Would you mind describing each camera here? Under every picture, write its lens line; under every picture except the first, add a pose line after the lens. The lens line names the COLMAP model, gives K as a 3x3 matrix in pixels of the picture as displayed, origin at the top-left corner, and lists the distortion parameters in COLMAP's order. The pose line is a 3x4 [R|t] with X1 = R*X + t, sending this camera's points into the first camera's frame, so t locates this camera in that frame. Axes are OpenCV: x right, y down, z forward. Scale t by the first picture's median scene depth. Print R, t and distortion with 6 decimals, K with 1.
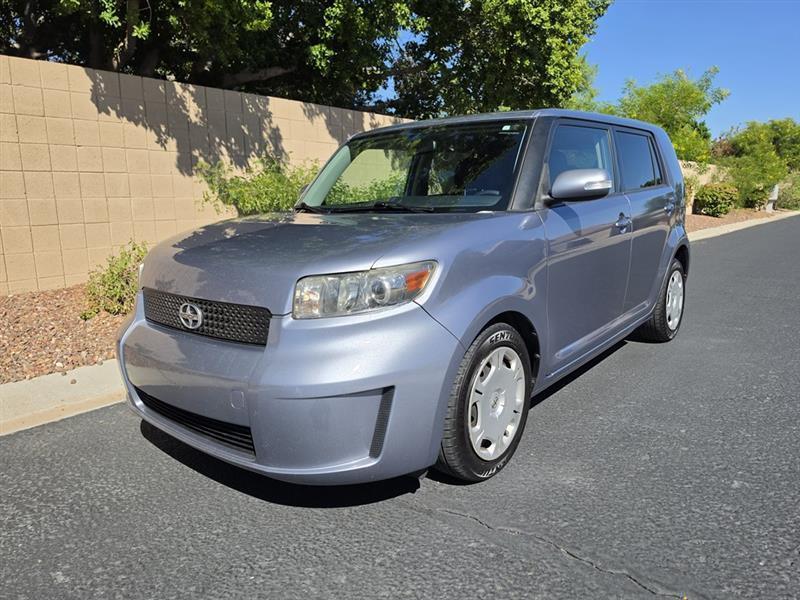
lens RADIAL K [[597.4, 0, 404.7], [0, 597.4, 299.3], [0, 0, 1]] dist [0.070627, -0.088327]
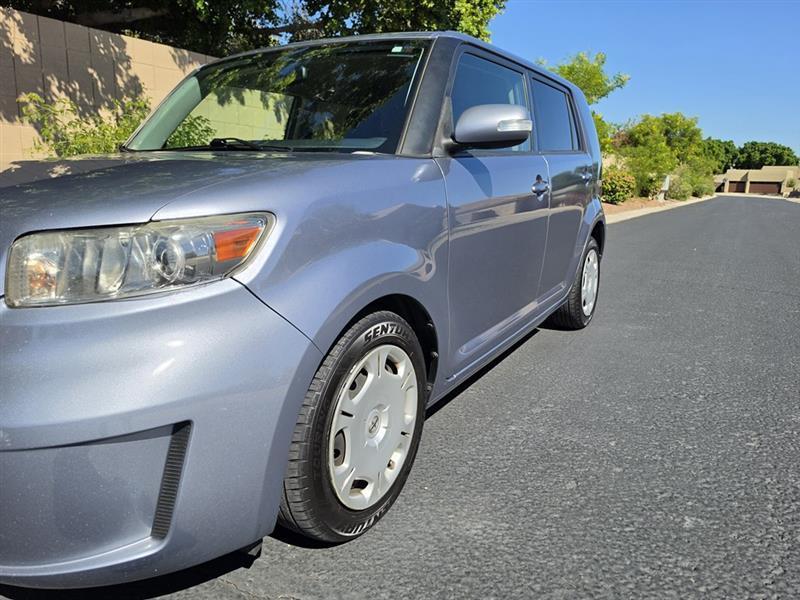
lens RADIAL K [[595.8, 0, 411.0], [0, 595.8, 315.7], [0, 0, 1]] dist [0.043893, -0.046431]
pose [[0.987670, -0.006895, 0.156397, 0.074098], [-0.001279, 0.998641, 0.052100, 0.007698], [-0.156544, -0.051658, 0.986319, 0.269620]]
